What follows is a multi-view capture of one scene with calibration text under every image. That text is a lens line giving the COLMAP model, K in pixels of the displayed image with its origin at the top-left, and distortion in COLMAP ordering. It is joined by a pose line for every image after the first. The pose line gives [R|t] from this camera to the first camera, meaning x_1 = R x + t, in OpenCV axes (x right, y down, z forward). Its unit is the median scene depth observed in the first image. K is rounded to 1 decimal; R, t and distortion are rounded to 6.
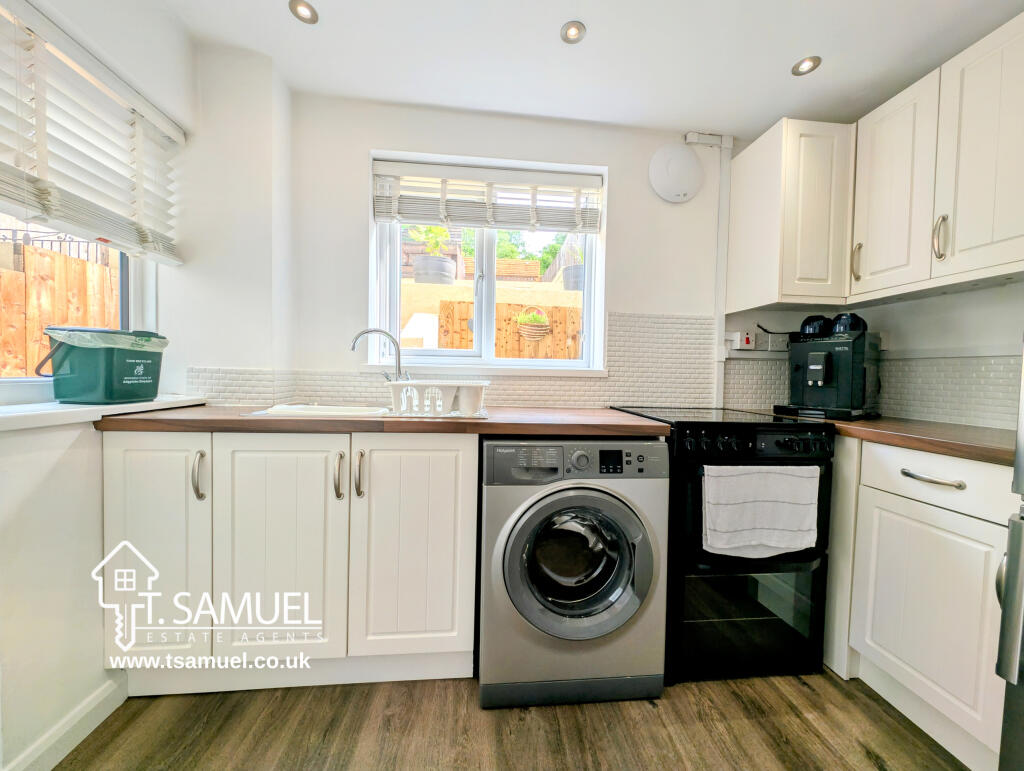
lens RADIAL K [[369.9, 0, 507.8], [0, 369.9, 384.8], [0, 0, 1]] dist [-0.005872, -0.000595]
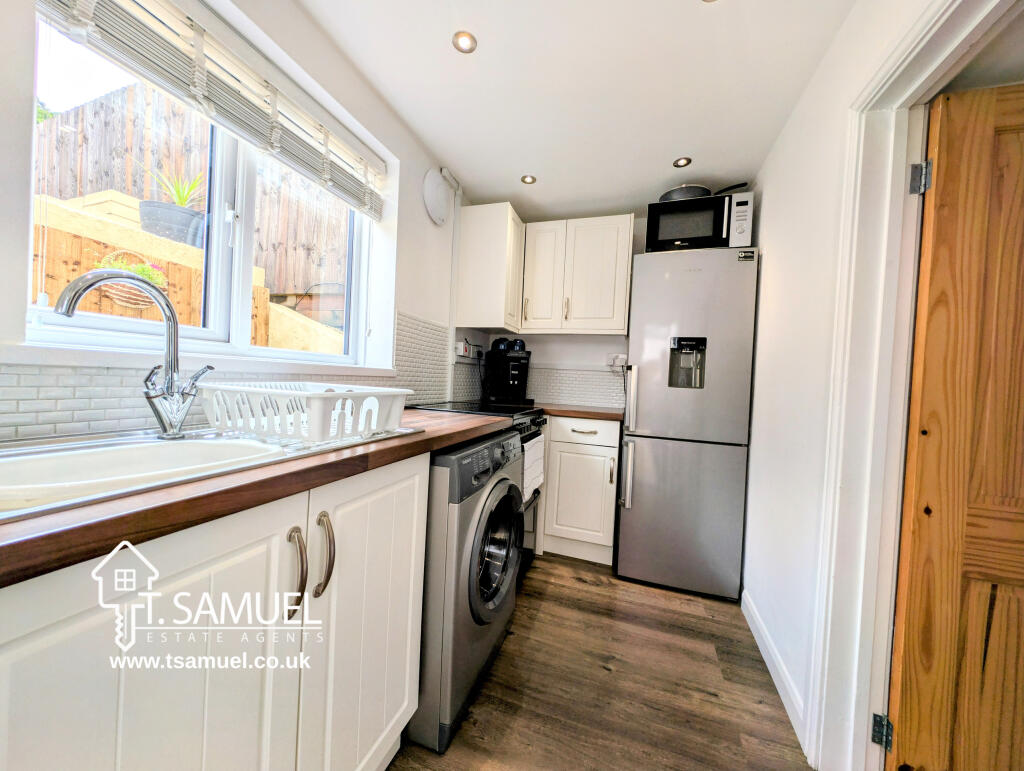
lens RADIAL K [[369.9, 0, 516.5], [0, 369.9, 383.5], [0, 0, 1]] dist [-0.005872, -0.000595]
pose [[0.388200, -0.013208, 0.921480, -0.653367], [-0.014363, 0.999689, 0.020380, -0.034255], [-0.921463, -0.021147, 0.387890, 0.410344]]
